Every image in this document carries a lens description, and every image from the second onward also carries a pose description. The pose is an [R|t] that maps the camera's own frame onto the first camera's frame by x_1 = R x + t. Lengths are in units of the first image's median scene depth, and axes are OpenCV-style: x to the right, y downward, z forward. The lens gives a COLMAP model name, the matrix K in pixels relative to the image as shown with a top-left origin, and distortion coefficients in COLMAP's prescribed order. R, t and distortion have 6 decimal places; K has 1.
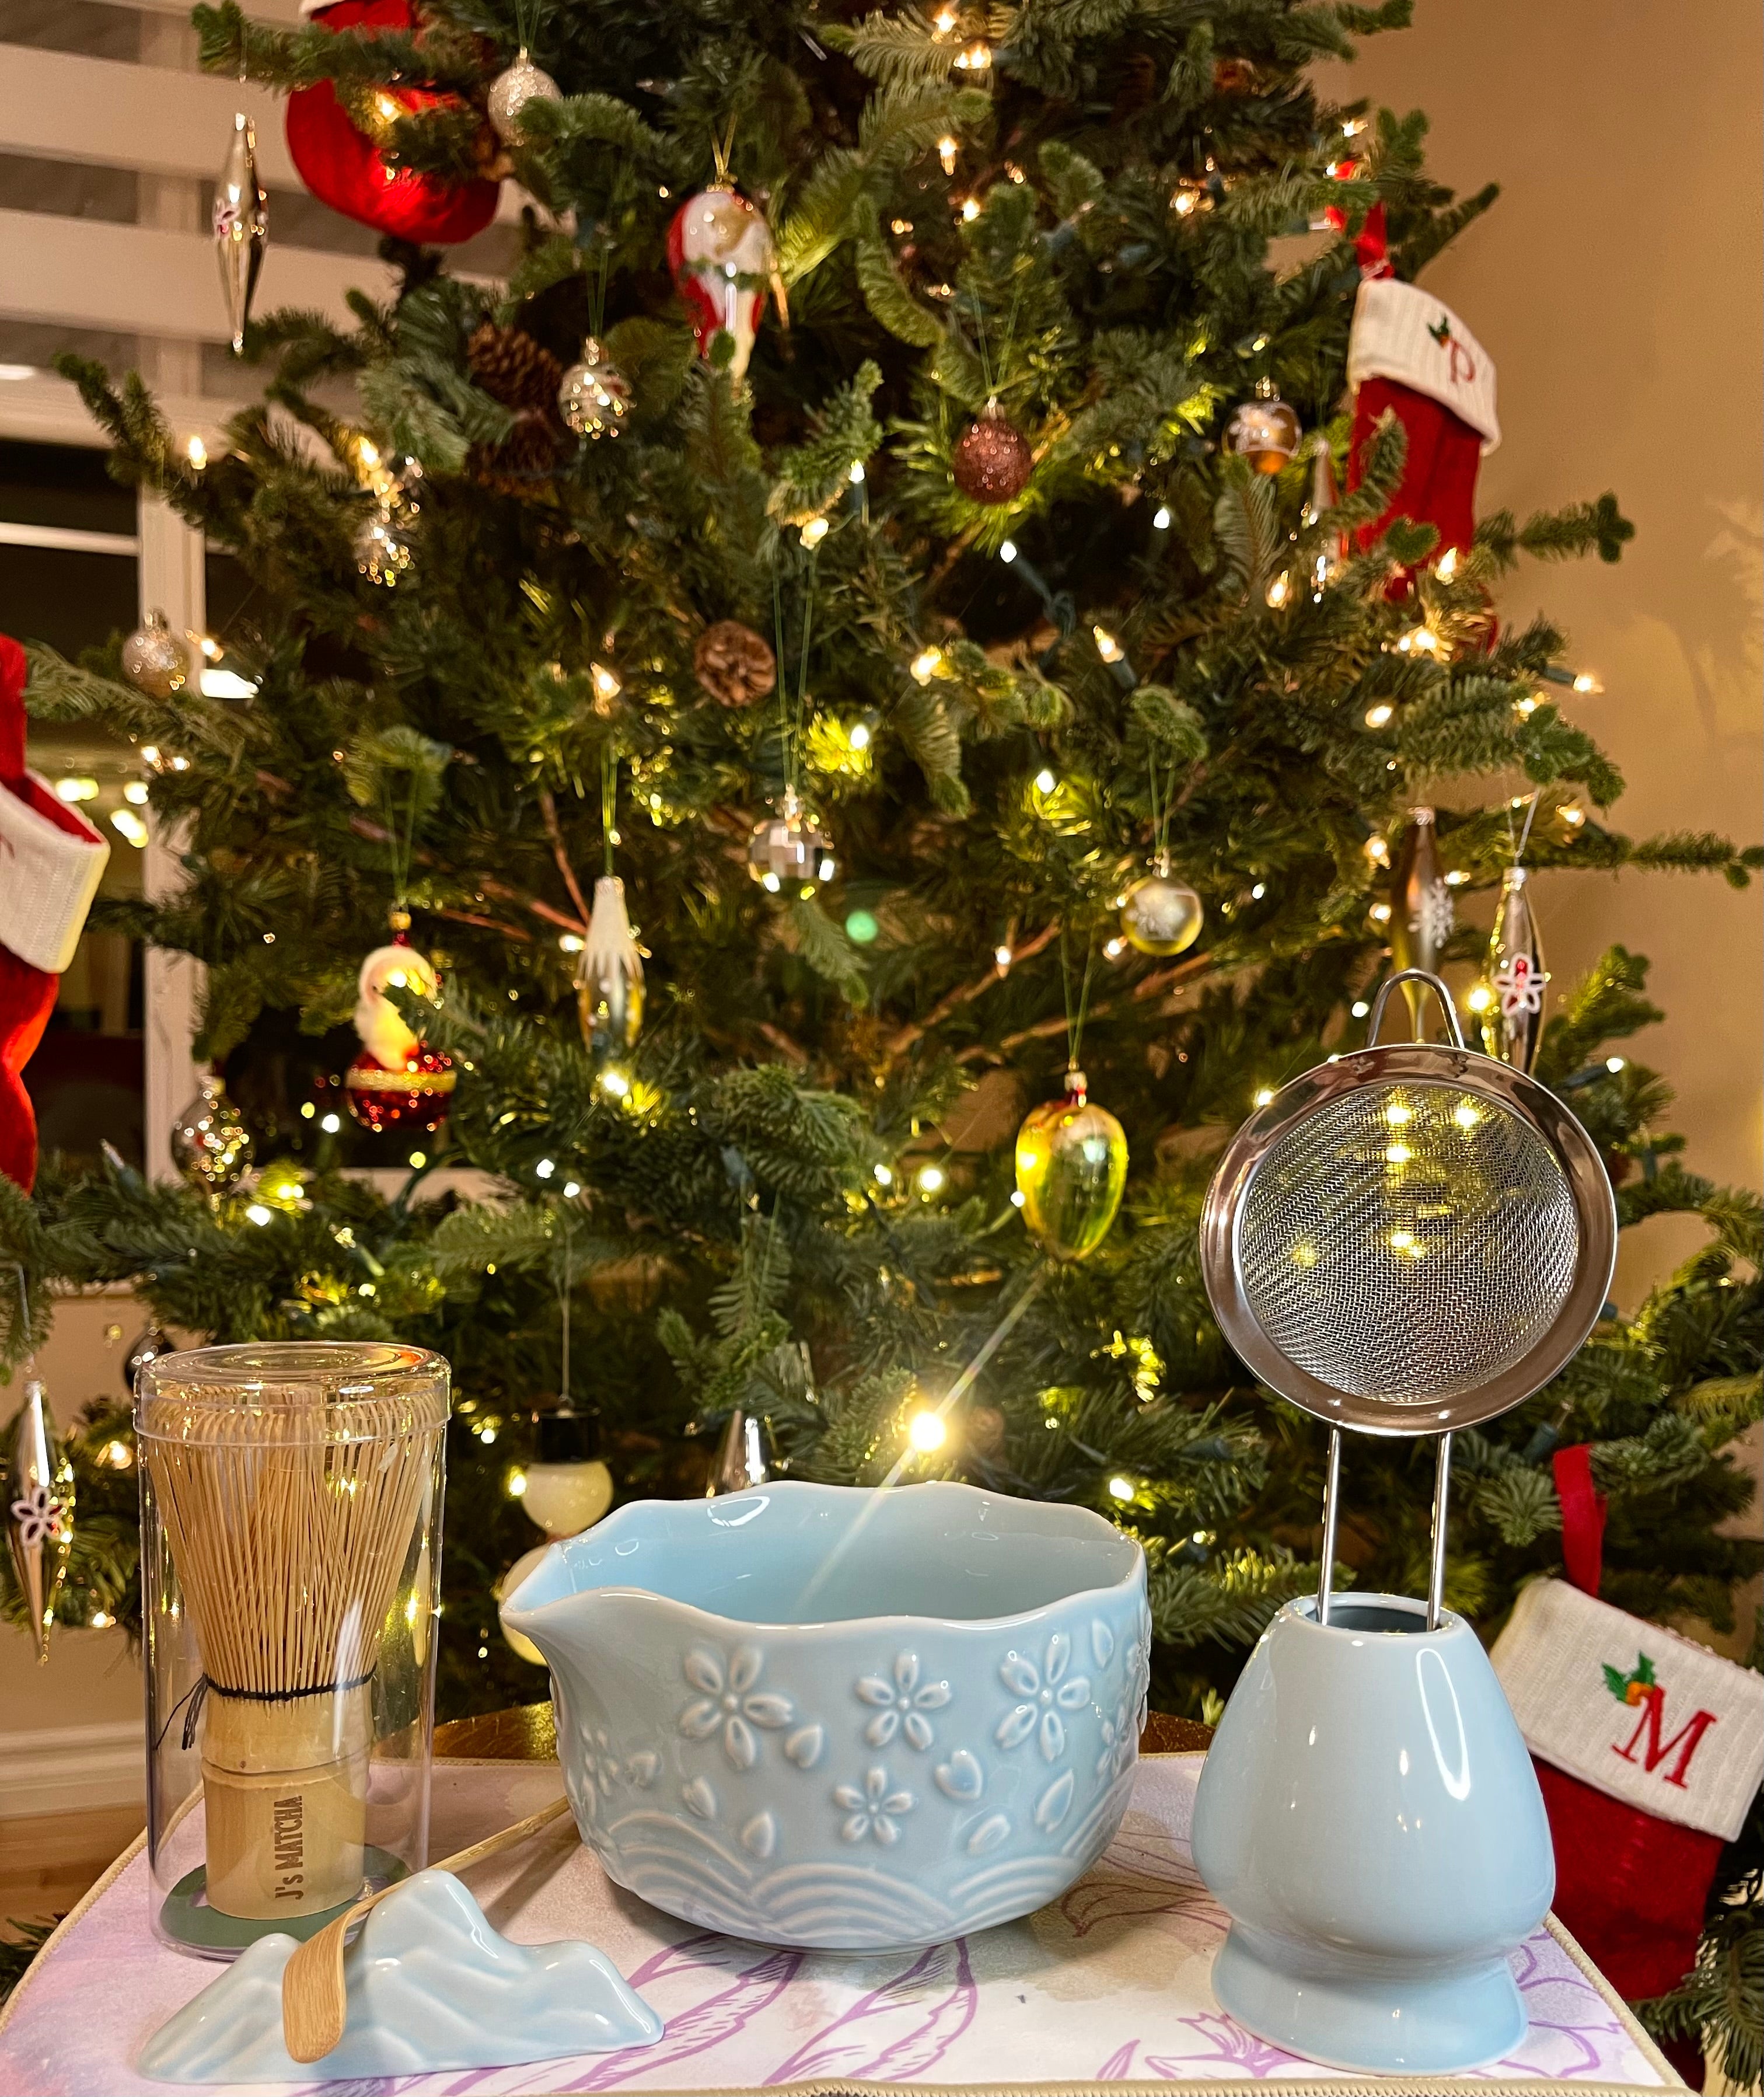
lens RADIAL K [[1803.5, 0, 878.2], [0, 1803.5, 1186.0], [0, 0, 1]] dist [0.021783, -0.003962]
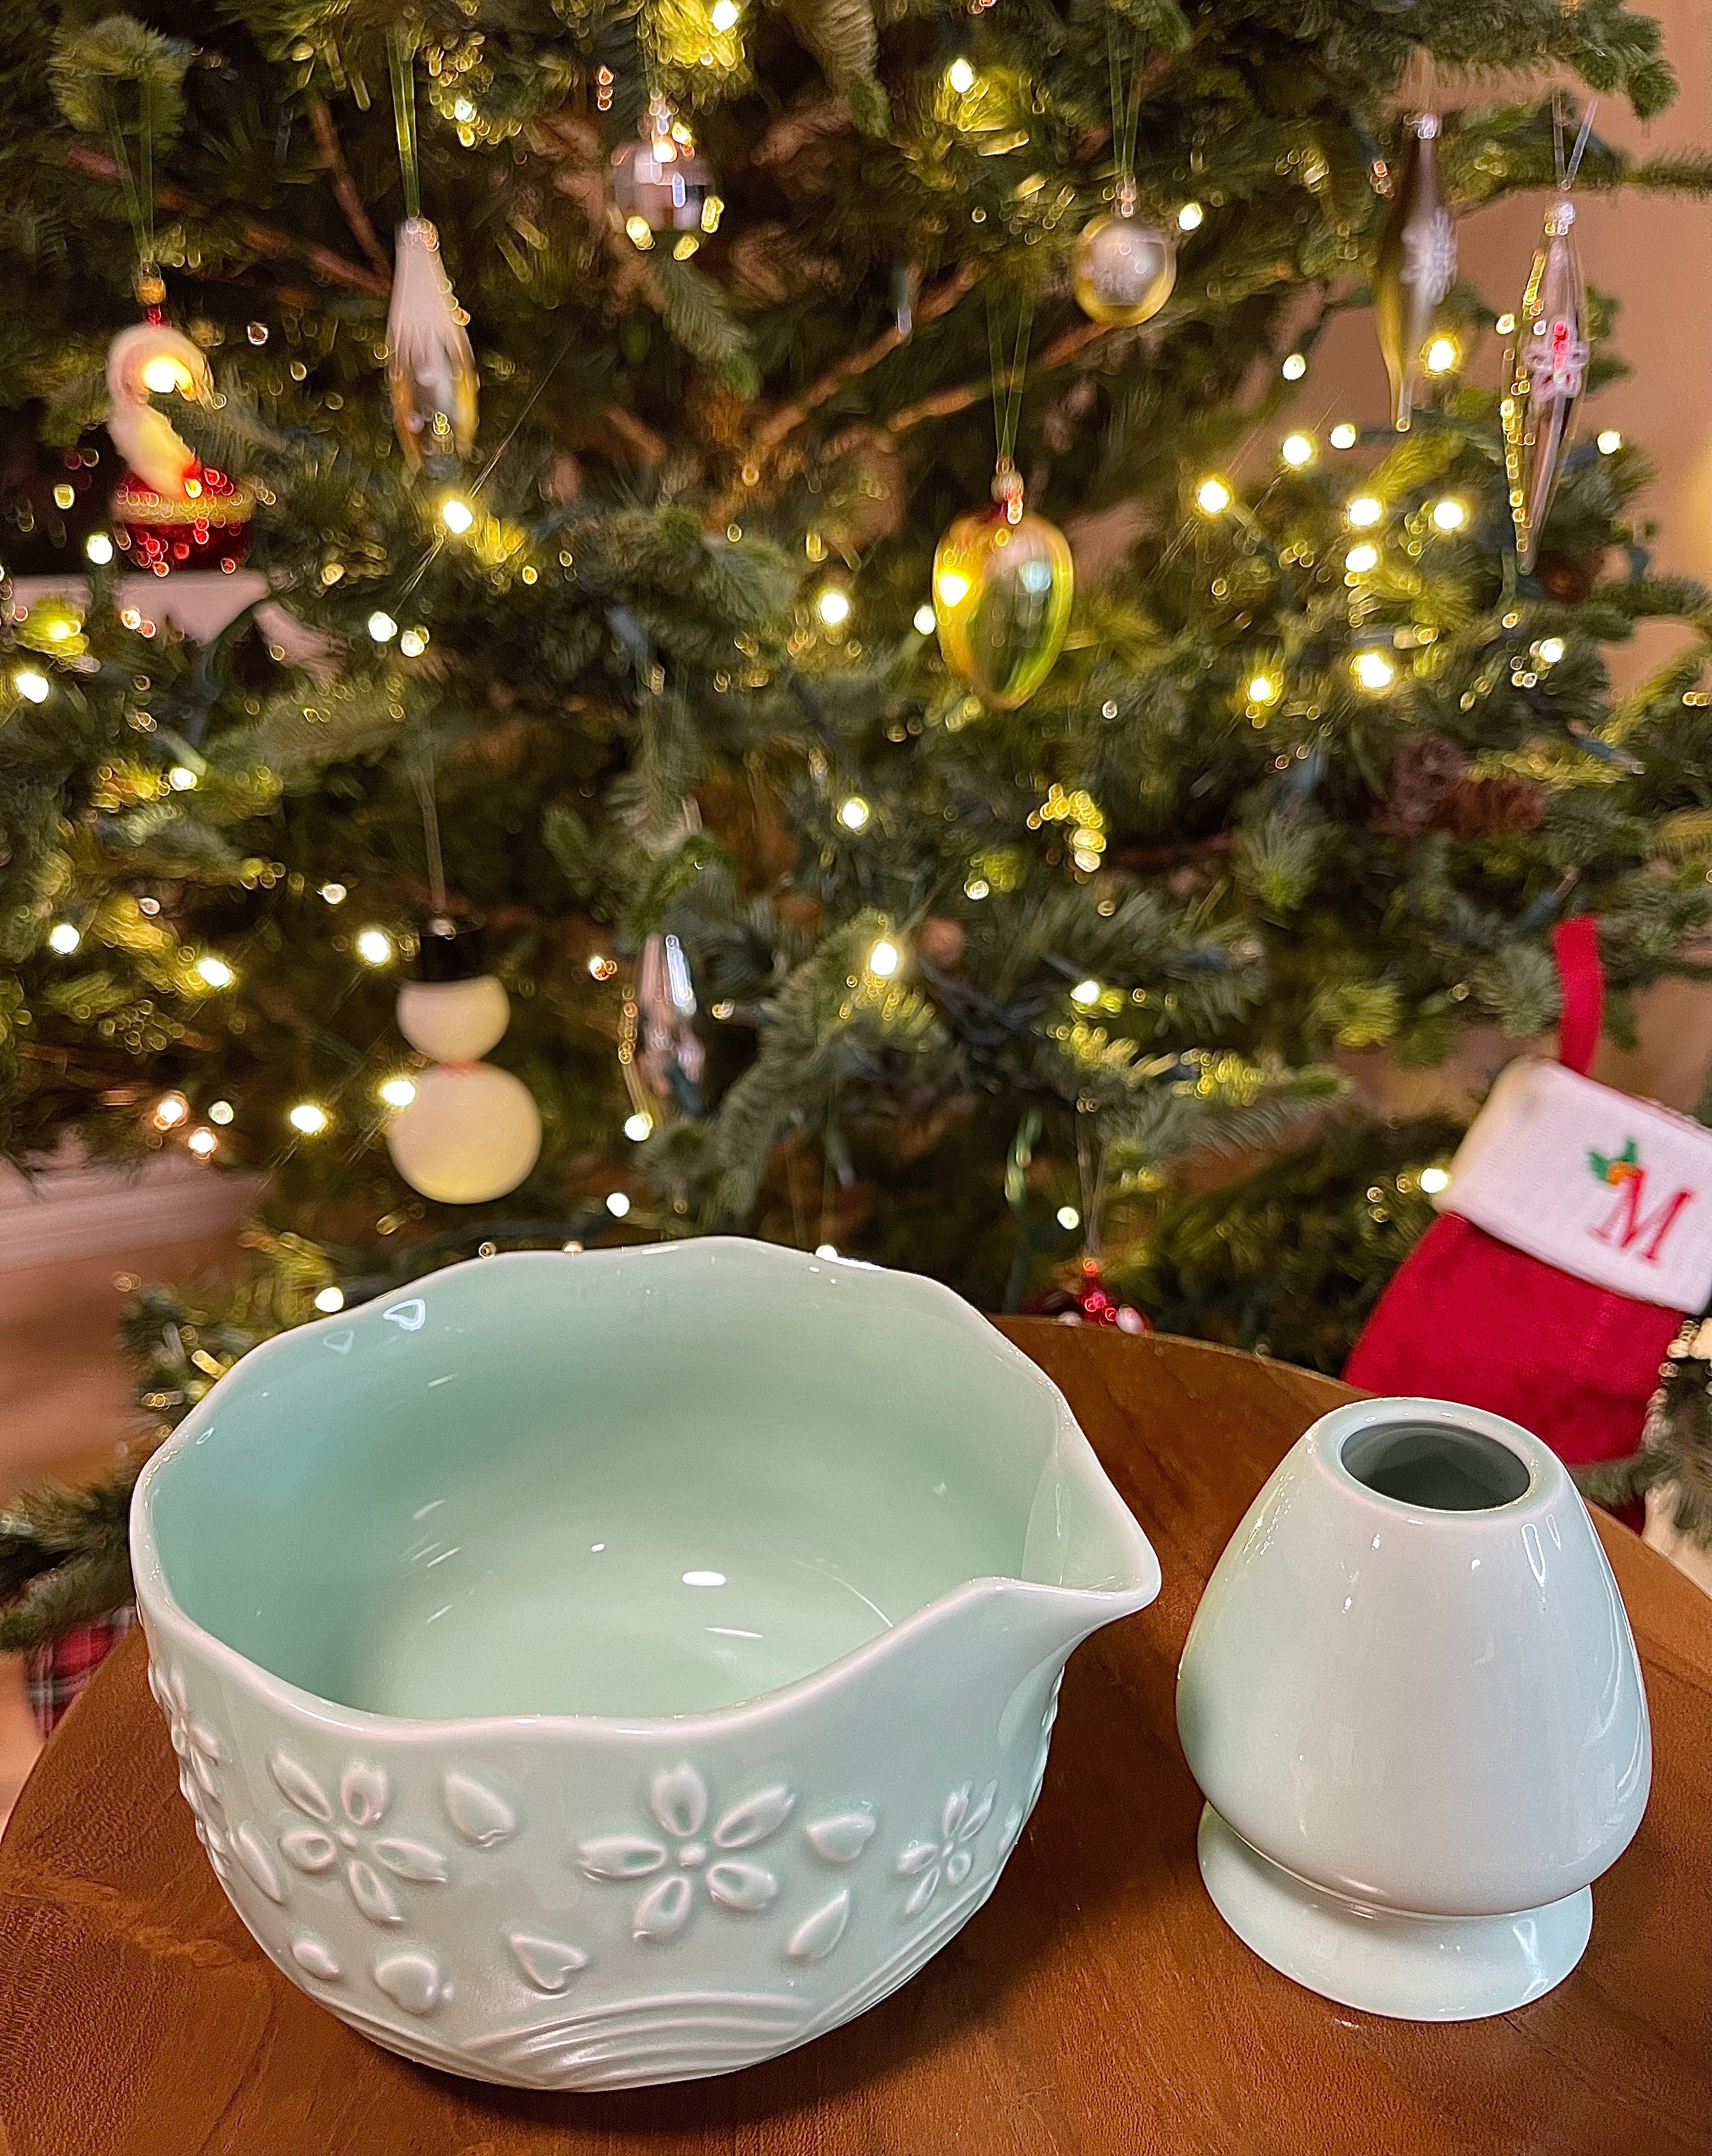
lens RADIAL K [[1761.1, 0, 867.2], [0, 1761.1, 1161.9], [0, 0, 1]] dist [0.044209, -0.076100]
pose [[0.995335, -0.057296, 0.077623, -0.038243], [0.028300, 0.942556, 0.332847, -0.039074], [-0.092235, -0.329098, 0.939781, 0.131513]]
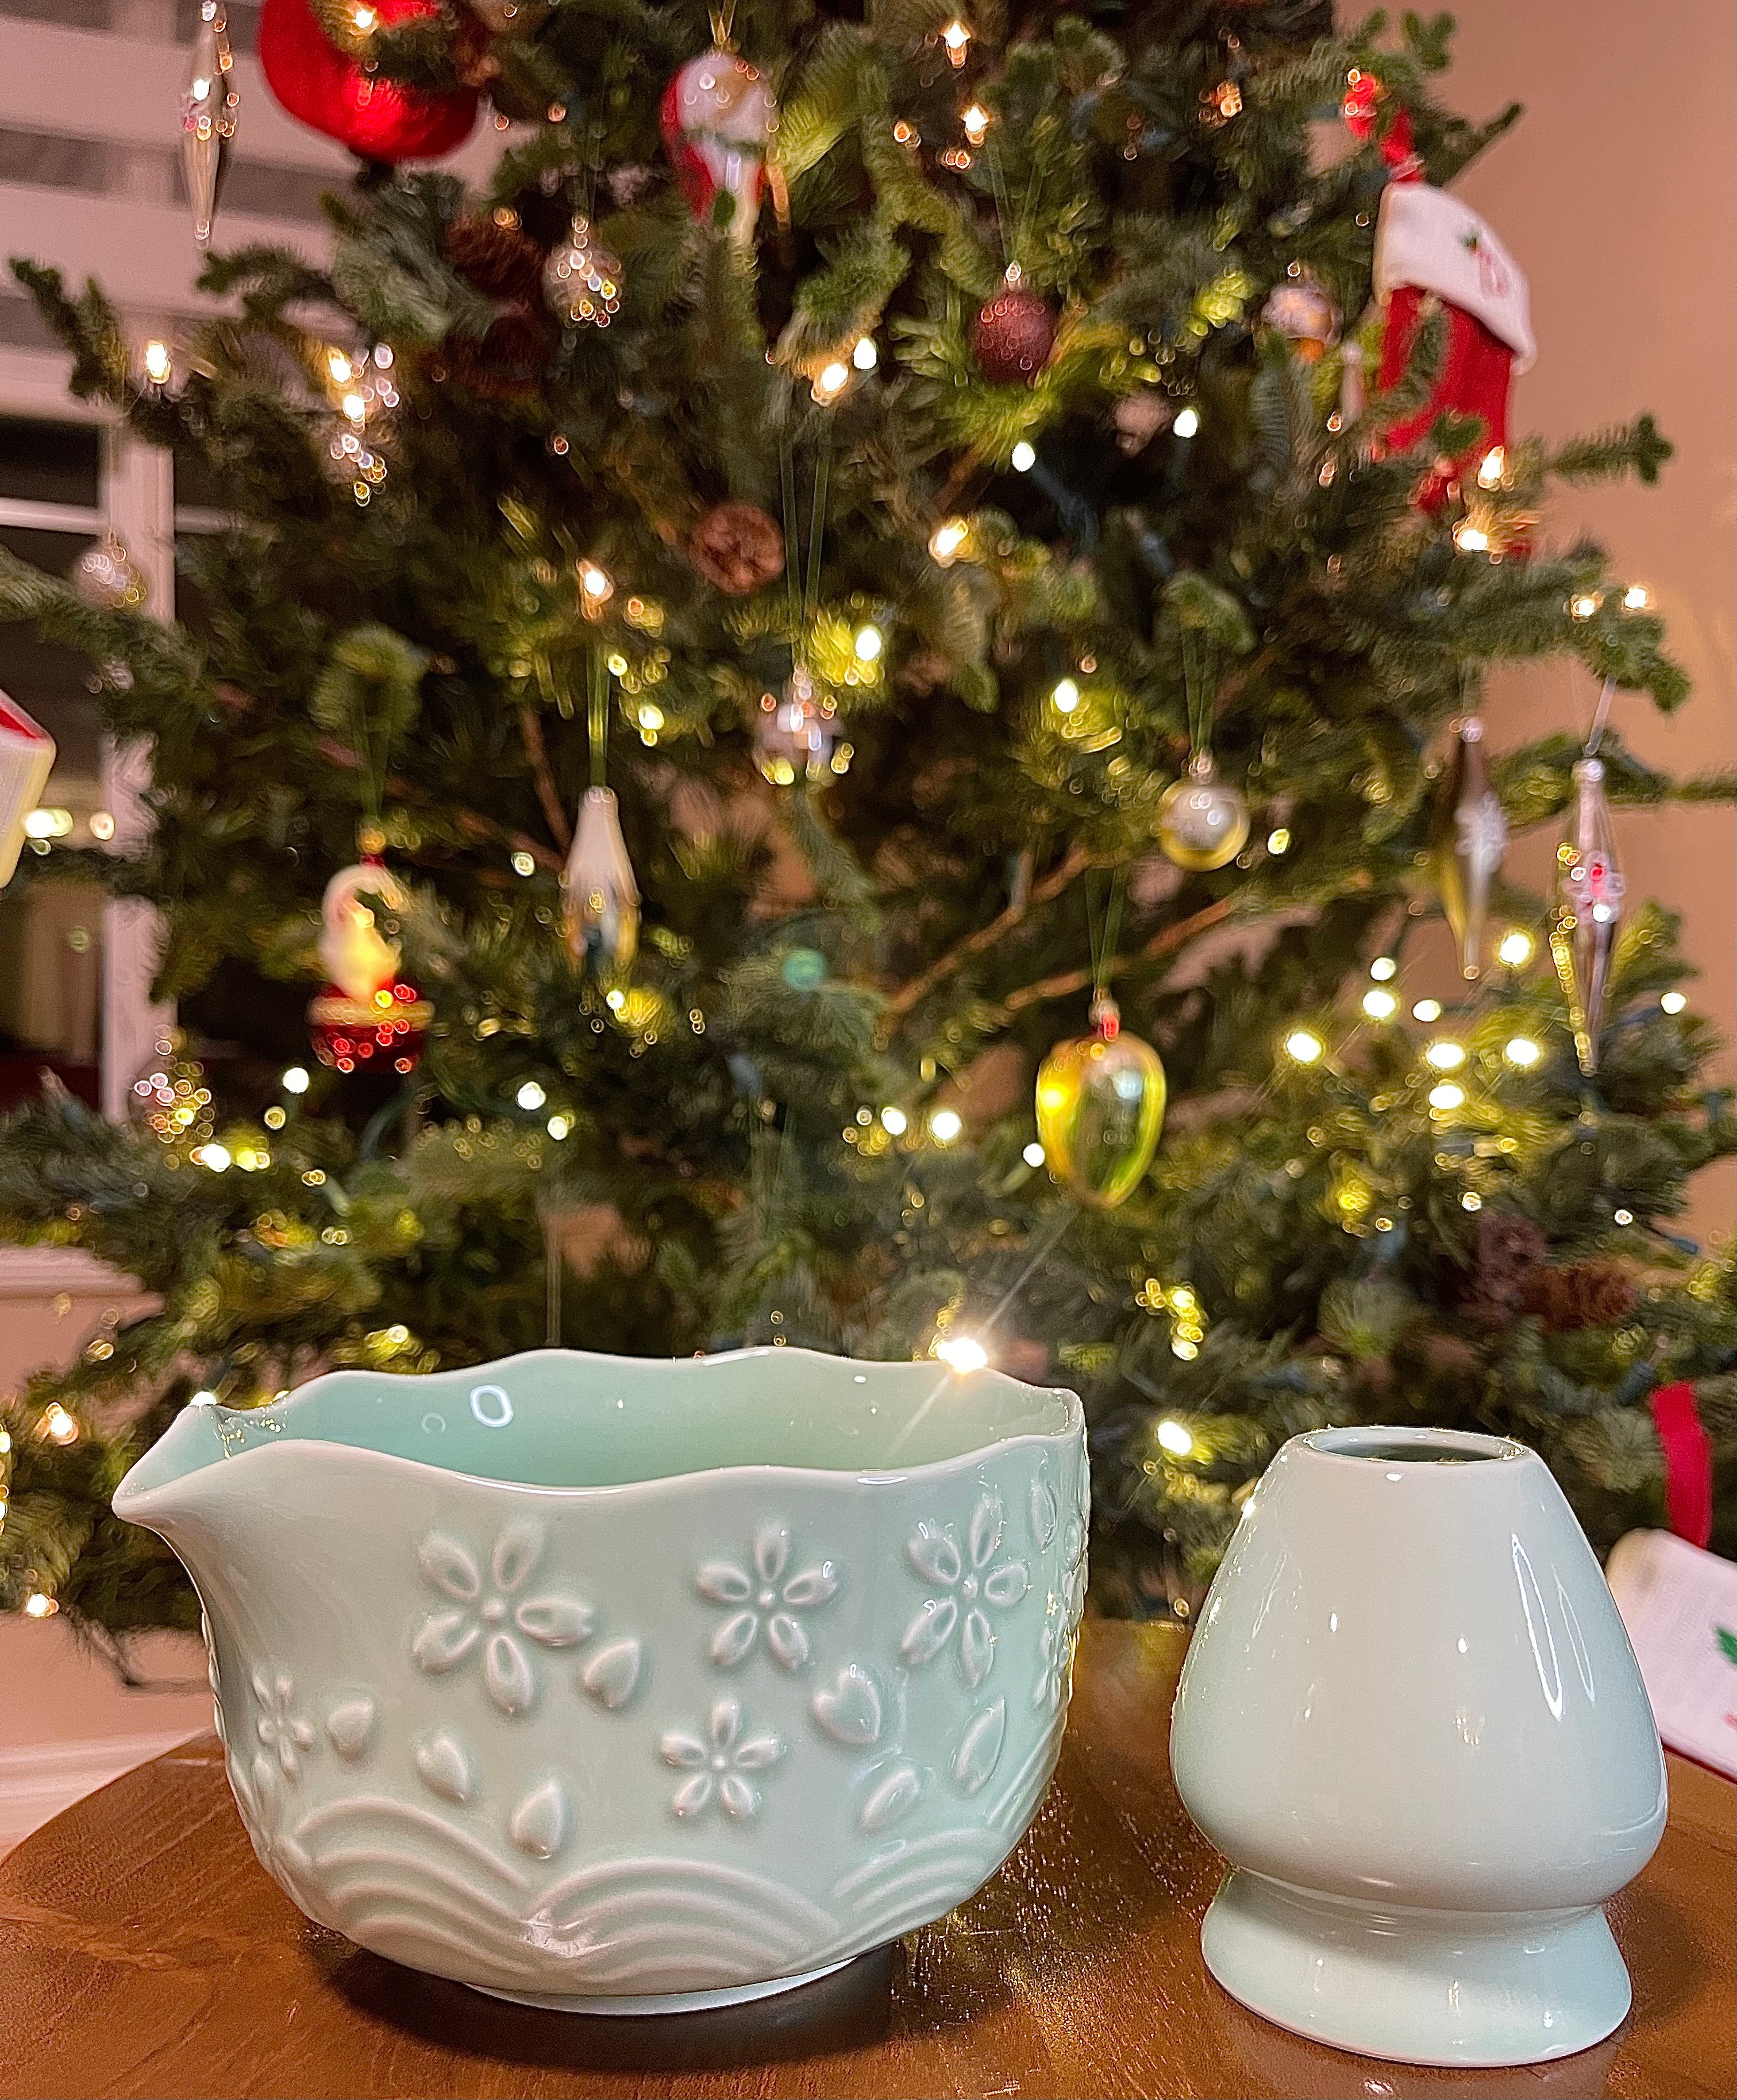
lens RADIAL K [[1788.9, 0, 873.2], [0, 1788.9, 1172.8], [0, 0, 1]] dist [0.025164, -0.034855]
pose [[0.999887, -0.004189, 0.014437, -0.022969], [0.004615, 0.999550, -0.029631, 0.052061], [-0.014306, 0.029694, 0.999457, 0.088611]]
